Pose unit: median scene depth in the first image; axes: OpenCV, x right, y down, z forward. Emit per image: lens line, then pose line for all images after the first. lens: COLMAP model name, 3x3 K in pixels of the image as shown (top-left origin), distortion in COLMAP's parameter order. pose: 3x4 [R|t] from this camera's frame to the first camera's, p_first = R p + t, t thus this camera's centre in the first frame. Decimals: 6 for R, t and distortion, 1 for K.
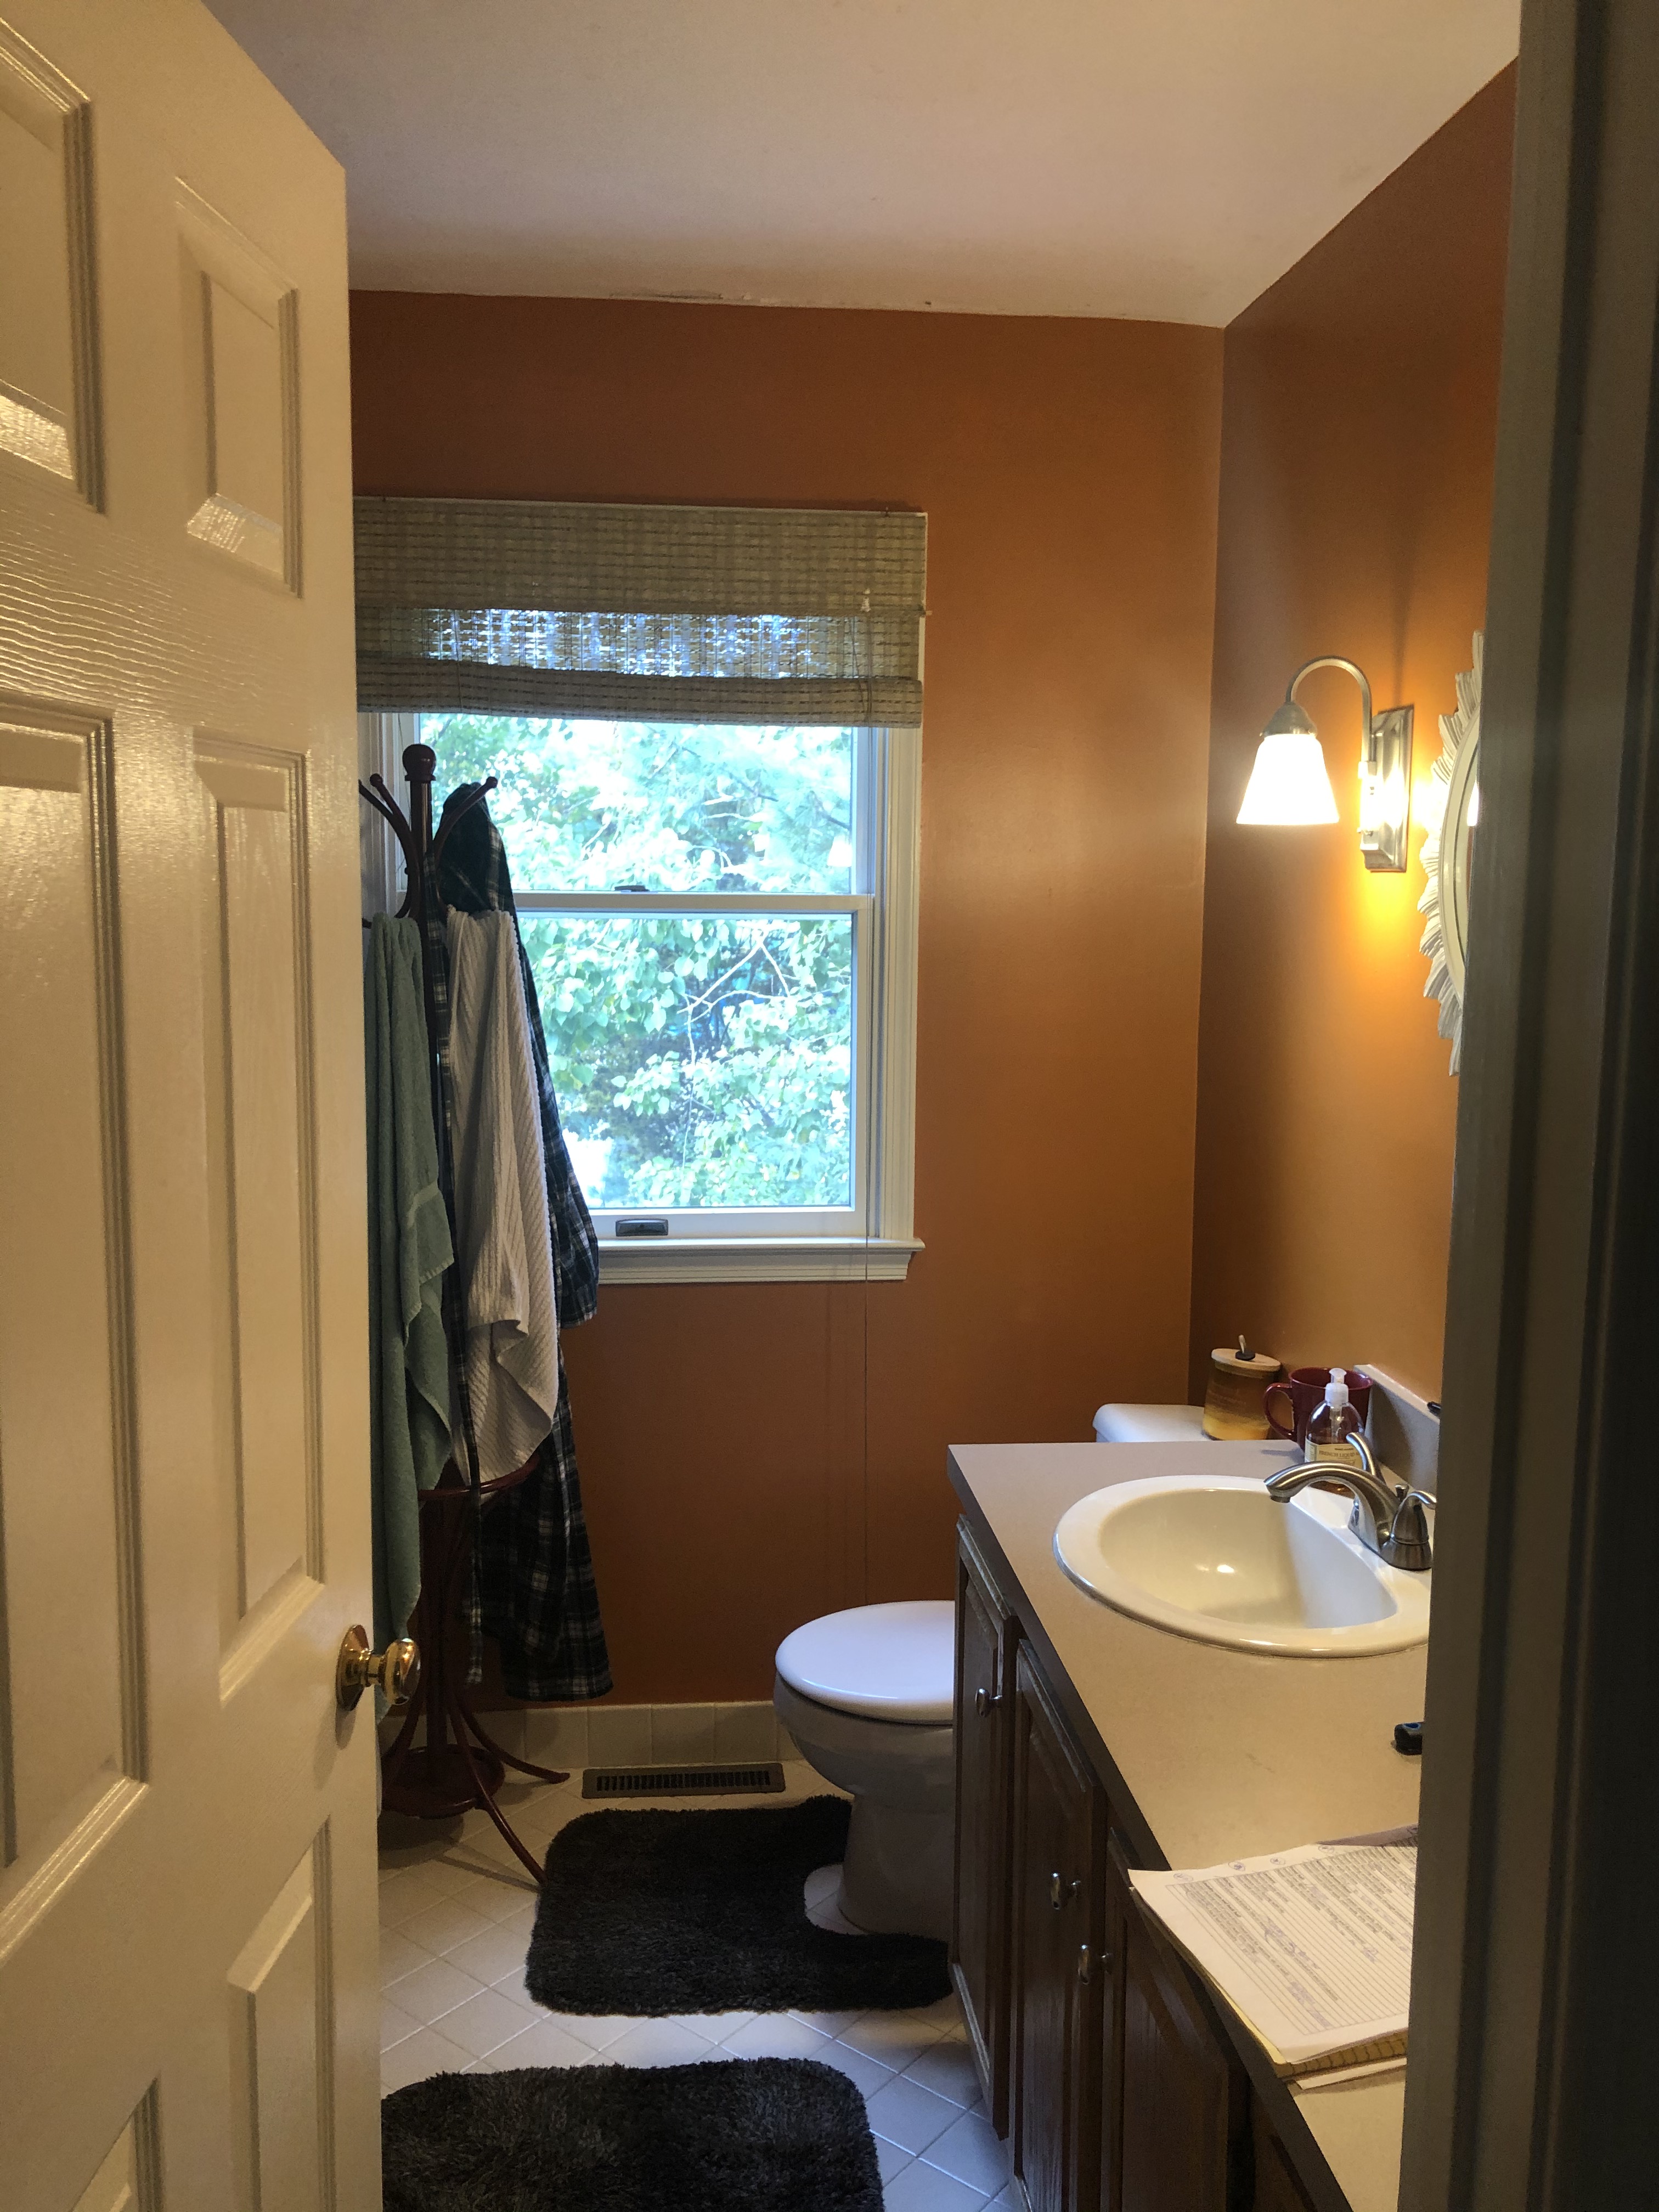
lens RADIAL K [[1823.9, 0, 826.4], [0, 1823.9, 1113.3], [0, 0, 1]] dist [0.047383, -0.050495]
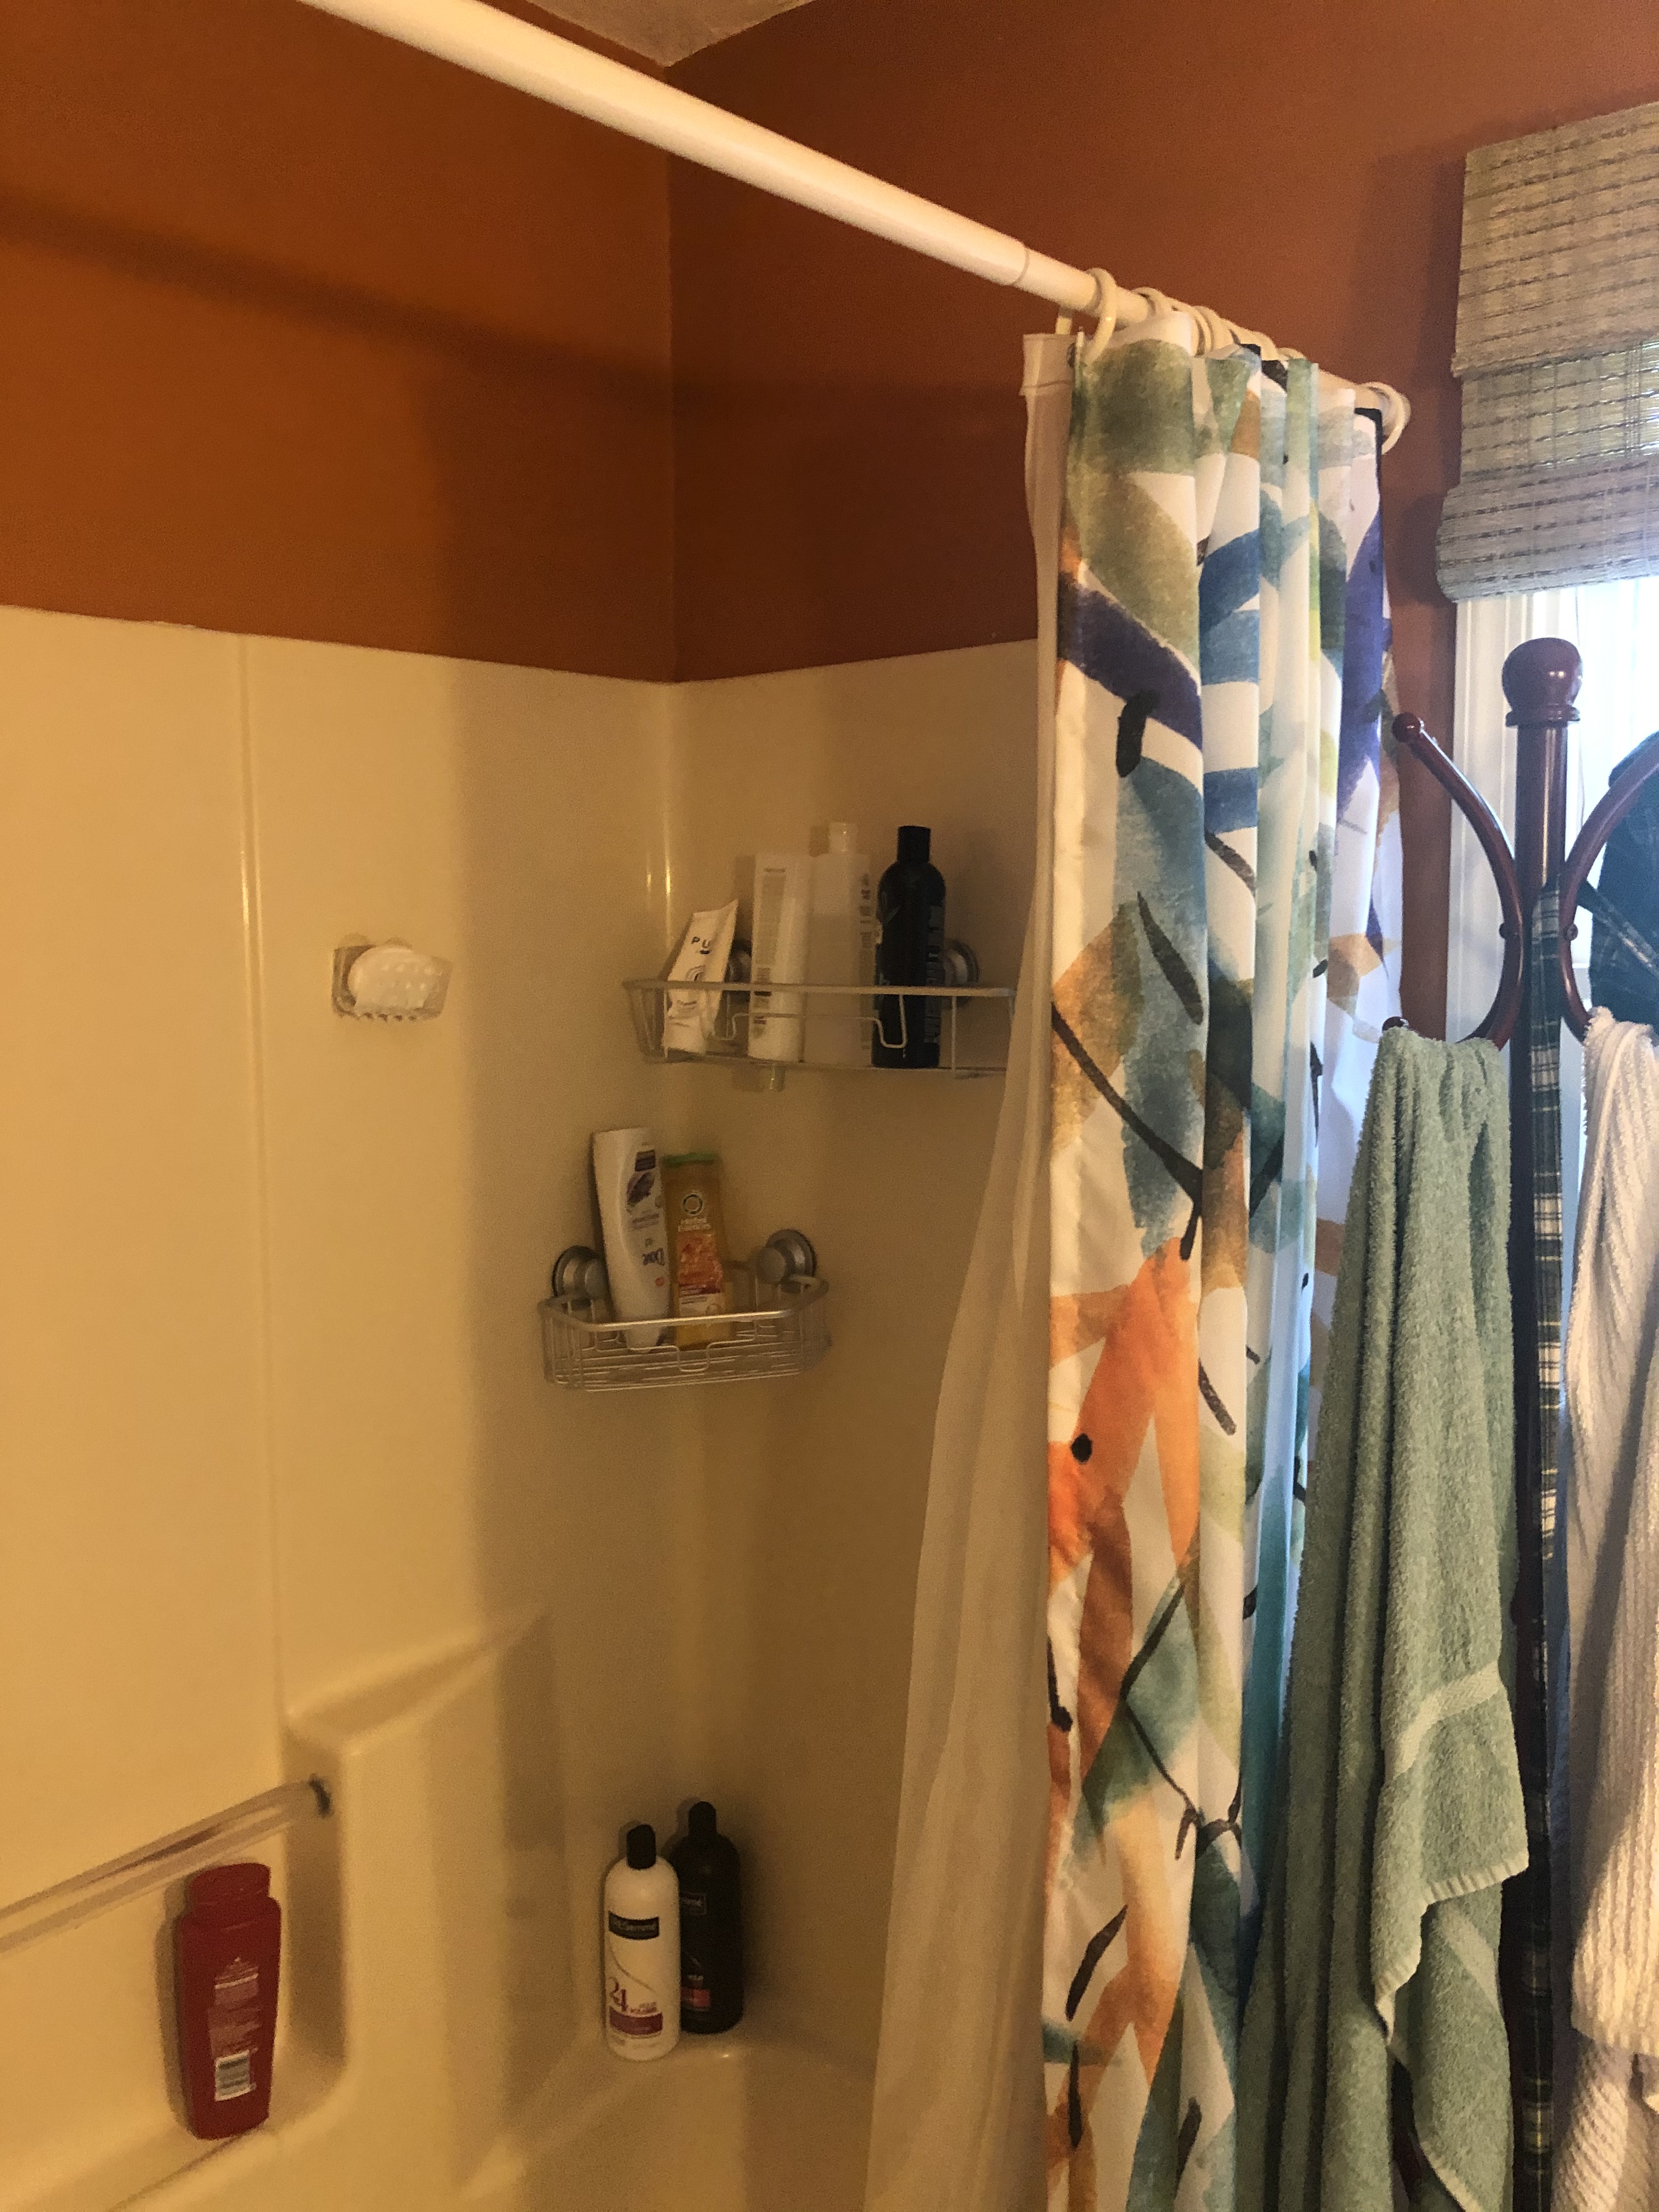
lens RADIAL K [[1823.9, 0, 833.4], [0, 1823.9, 1108.9], [0, 0, 1]] dist [0.047383, -0.050495]
pose [[0.690810, 0.054131, -0.721007, -0.018805], [-0.066329, 0.997733, 0.011355, -0.084493], [0.719987, 0.039980, 0.692835, 0.580016]]
